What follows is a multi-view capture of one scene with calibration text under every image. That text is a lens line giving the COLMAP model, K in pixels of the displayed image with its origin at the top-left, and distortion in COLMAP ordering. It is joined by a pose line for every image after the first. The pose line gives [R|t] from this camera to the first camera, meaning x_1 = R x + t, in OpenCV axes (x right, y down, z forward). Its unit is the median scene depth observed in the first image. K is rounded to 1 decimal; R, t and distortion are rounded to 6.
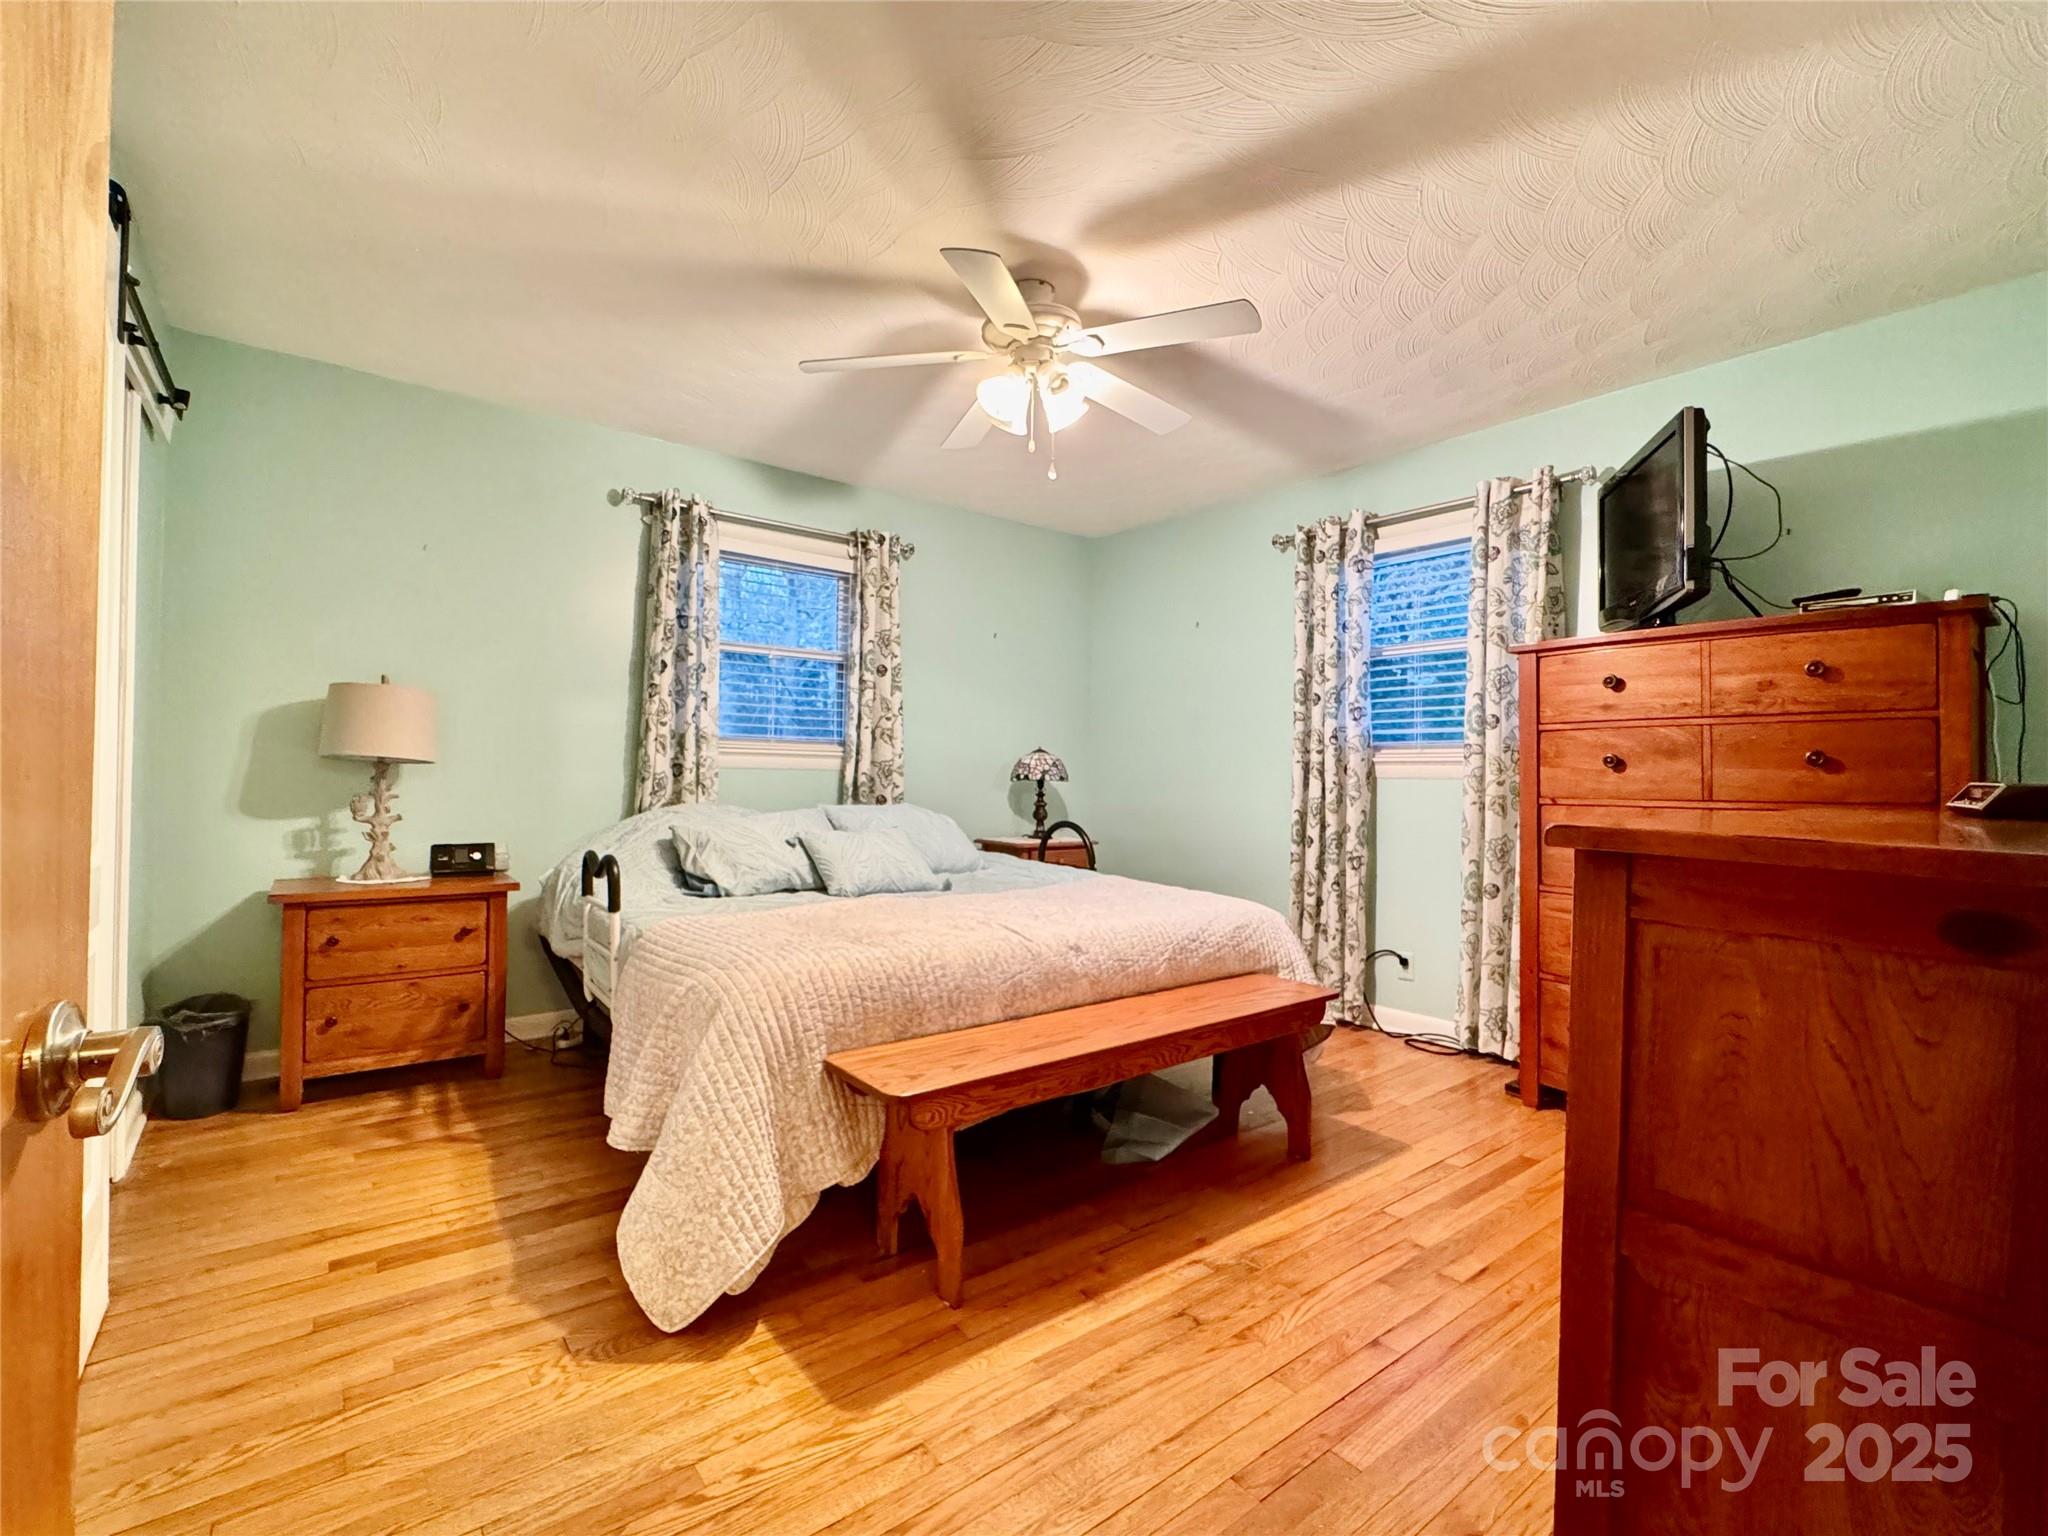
lens RADIAL K [[911.3, 0, 1023.8], [0, 911.3, 767.6], [0, 0, 1]] dist [-0.002646, 0.000268]
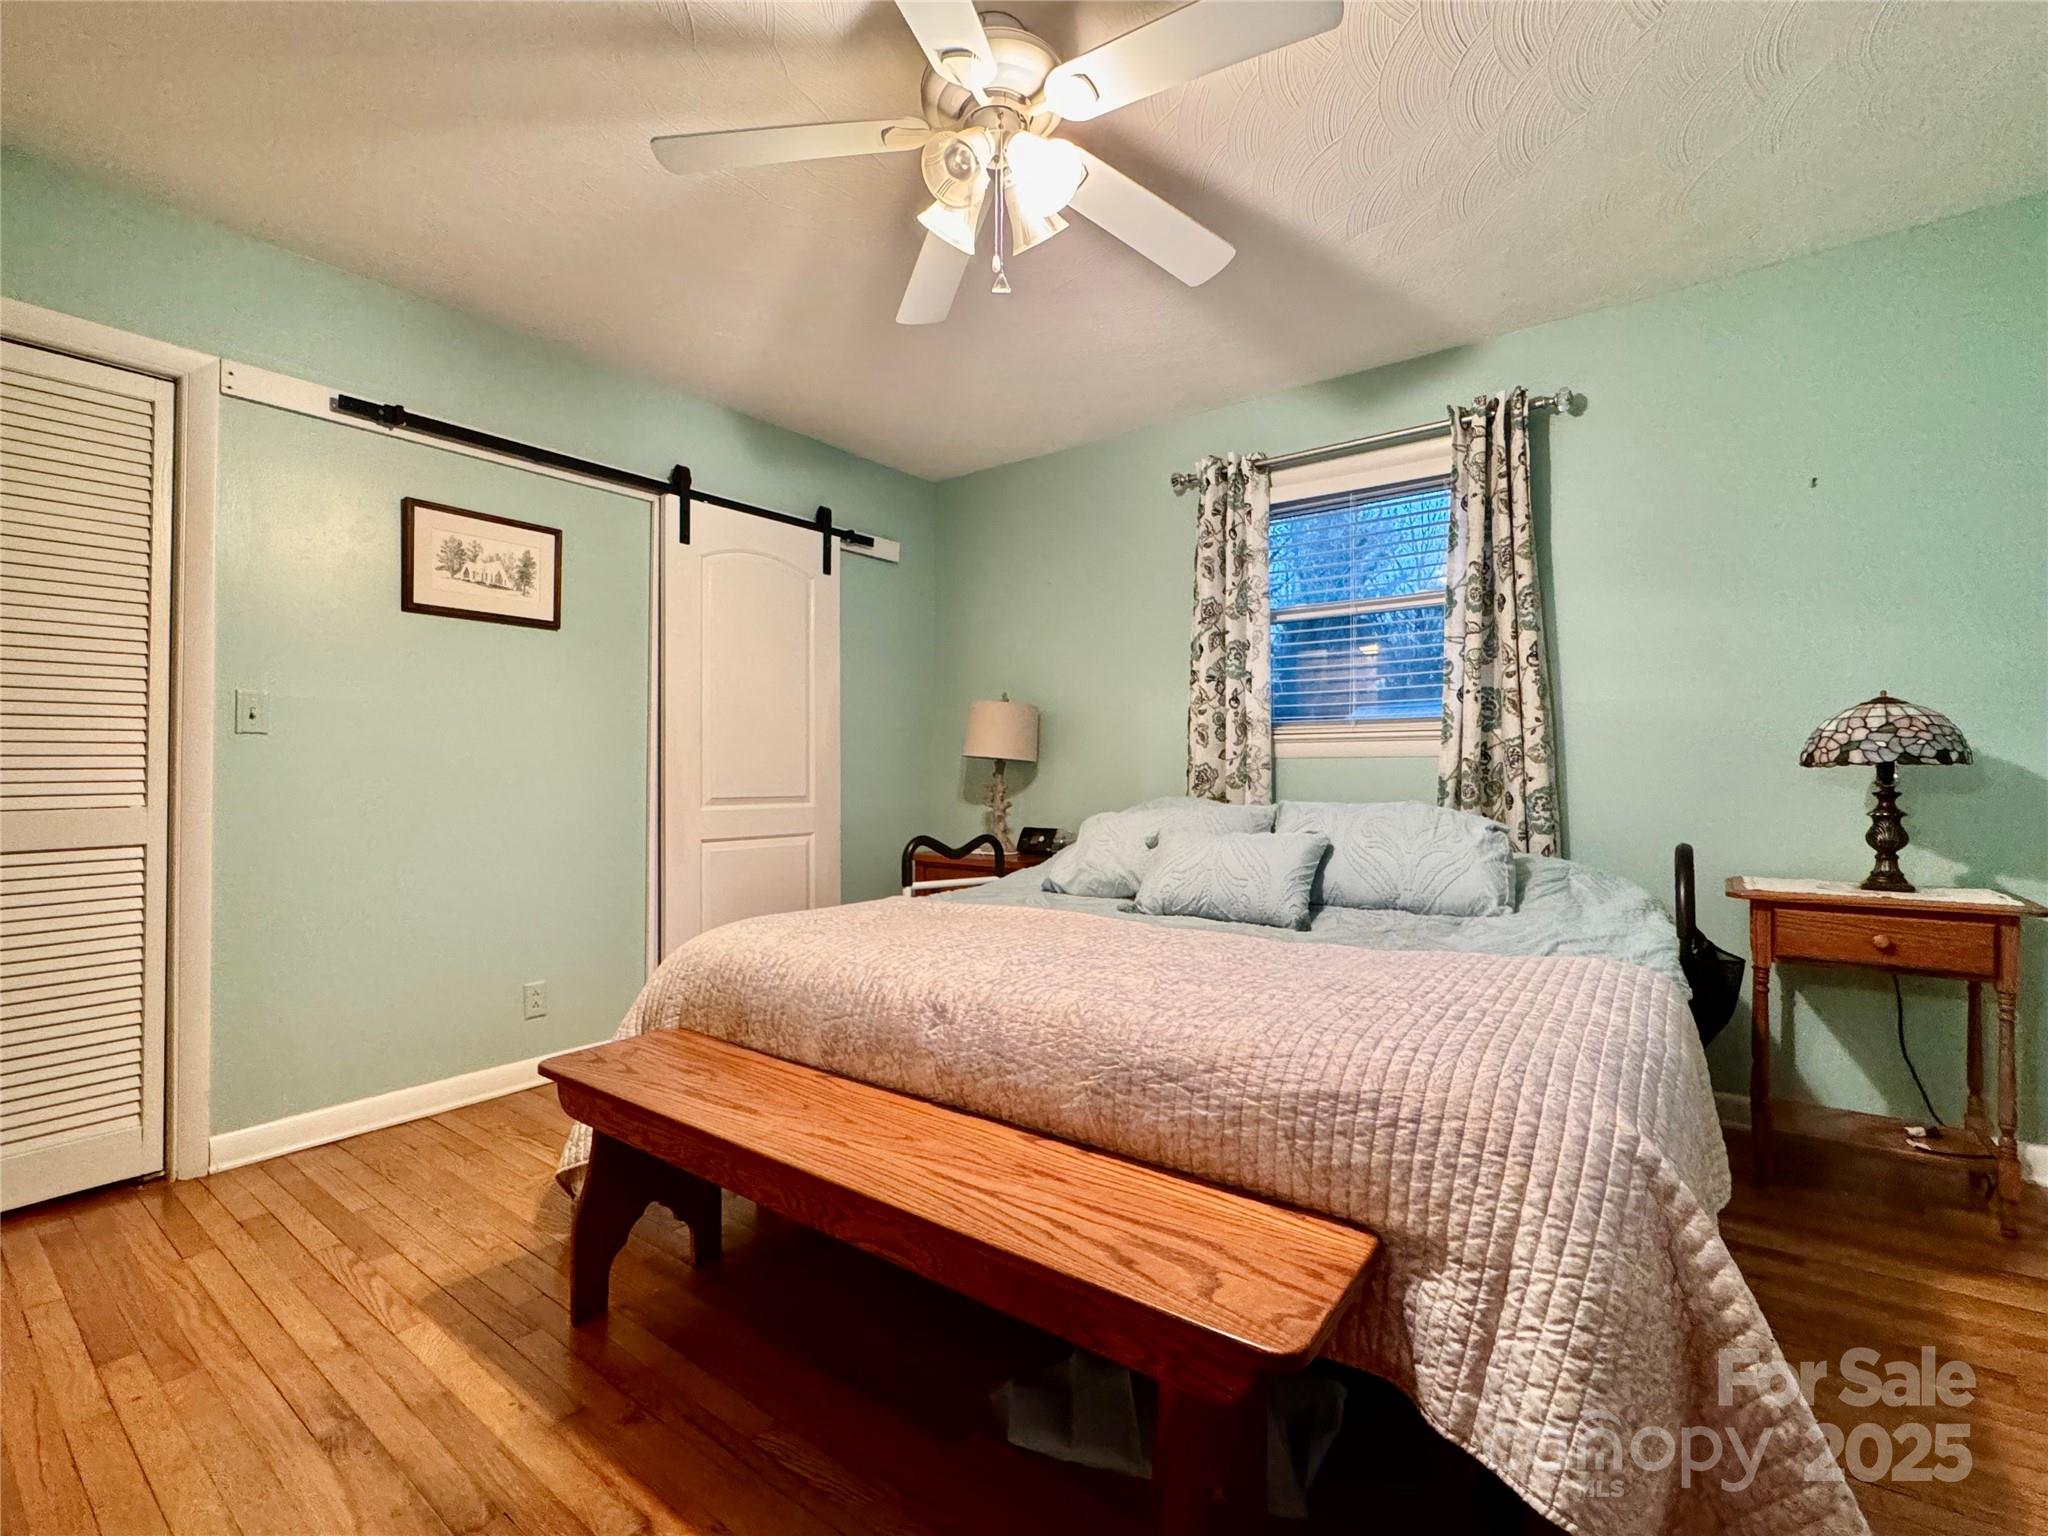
lens RADIAL K [[911.3, 0, 1027.6], [0, 911.3, 762.9], [0, 0, 1]] dist [-0.002646, 0.000268]
pose [[0.249039, -0.030530, -0.968012, 0.667306], [0.014182, 0.999511, -0.027875, 0.038603], [0.968390, -0.006786, 0.249350, 0.849678]]
